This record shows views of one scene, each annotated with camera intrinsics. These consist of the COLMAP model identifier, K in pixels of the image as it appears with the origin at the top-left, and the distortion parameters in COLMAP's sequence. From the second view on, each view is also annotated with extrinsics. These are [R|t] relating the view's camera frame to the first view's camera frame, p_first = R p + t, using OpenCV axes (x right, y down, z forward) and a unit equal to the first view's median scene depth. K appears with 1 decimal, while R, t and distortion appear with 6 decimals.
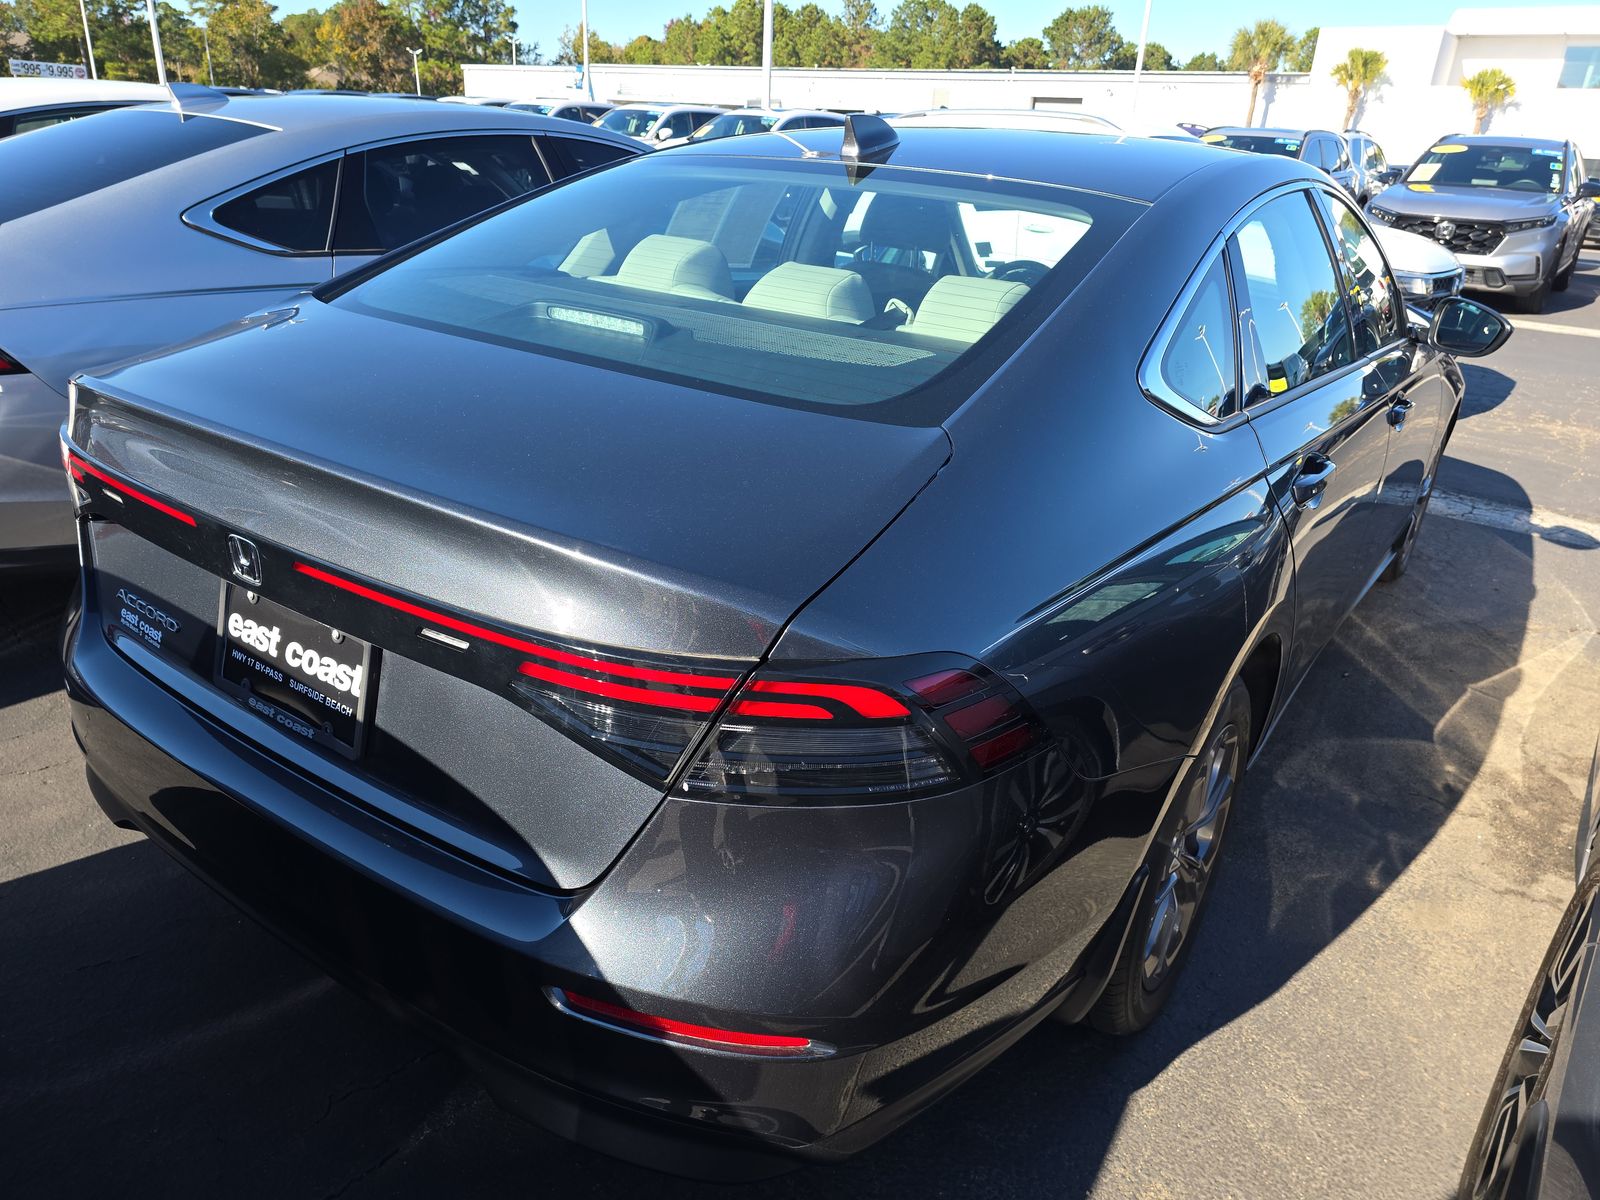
lens RADIAL K [[1069.9, 0, 817.9], [0, 1069.9, 593.8], [0, 0, 1]] dist [0.047465, -0.047406]
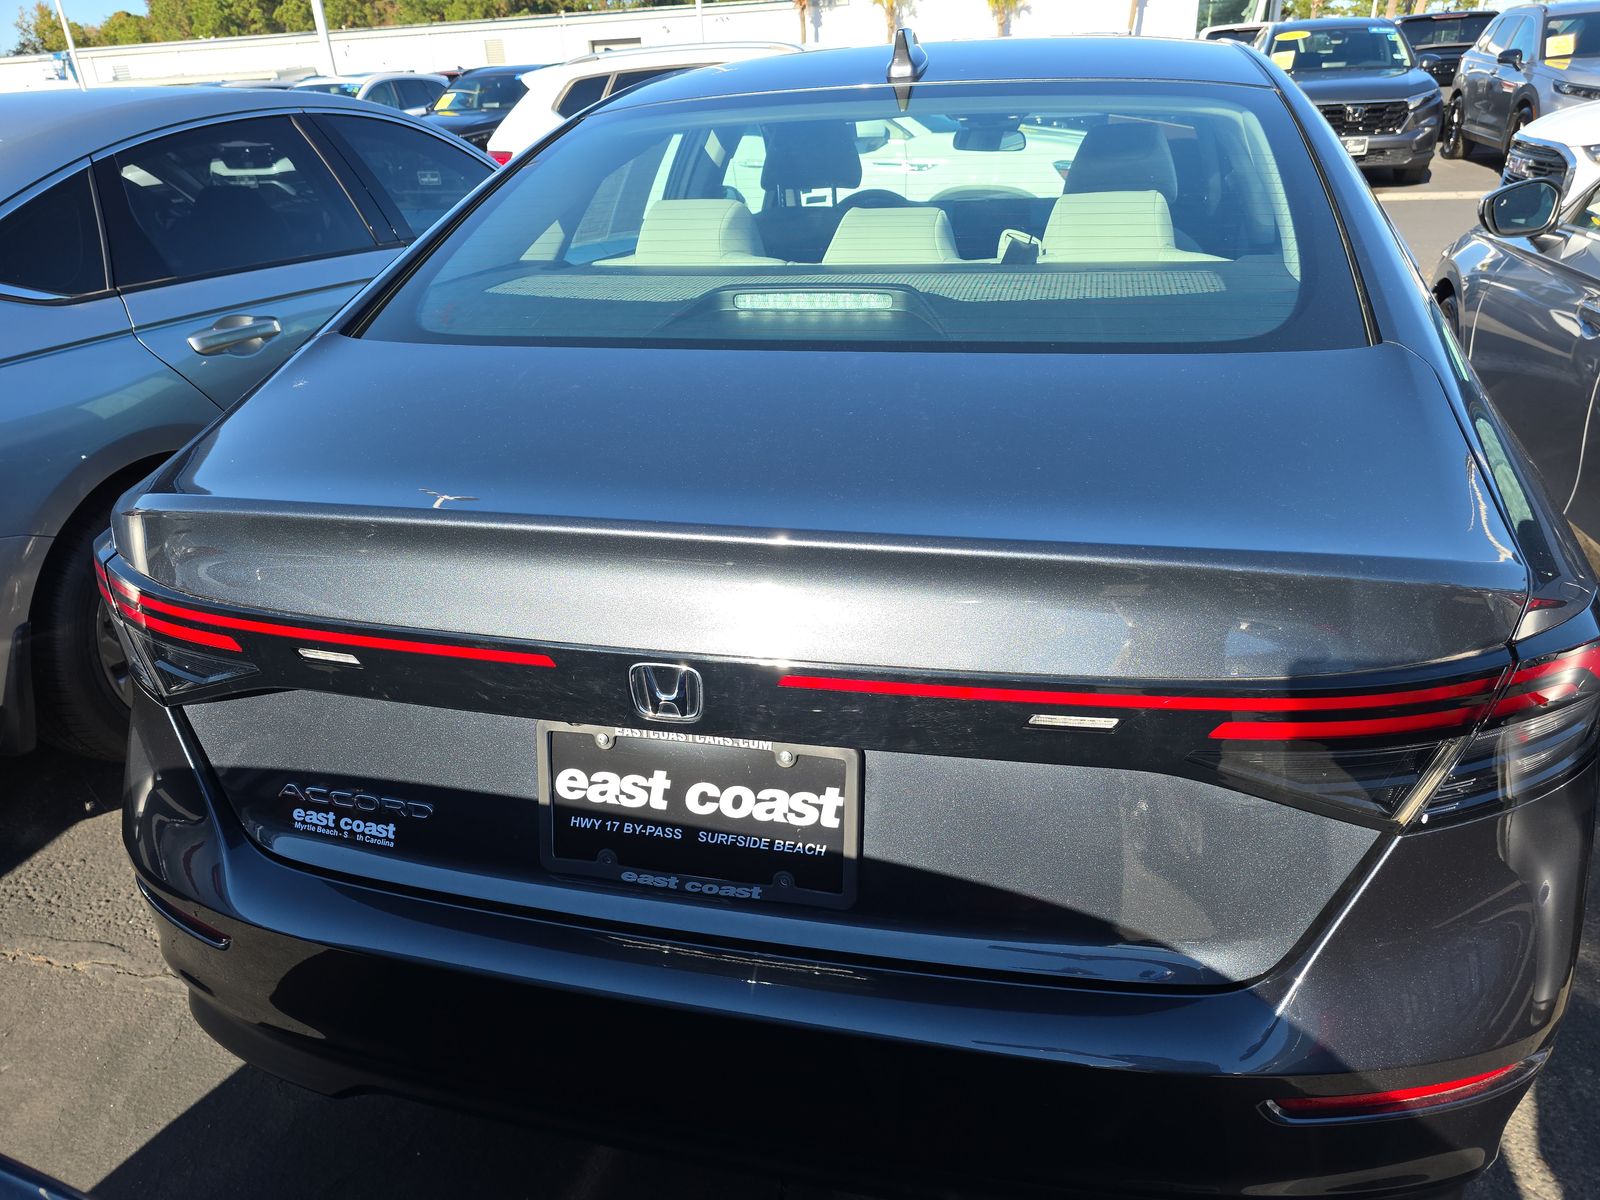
lens RADIAL K [[1069.9, 0, 817.9], [0, 1069.9, 593.8], [0, 0, 1]] dist [0.047465, -0.047406]
pose [[0.929593, -0.236045, 0.283091, -0.573246], [0.223944, 0.971722, 0.074865, -0.116544], [-0.292757, -0.006198, 0.956167, 0.260596]]
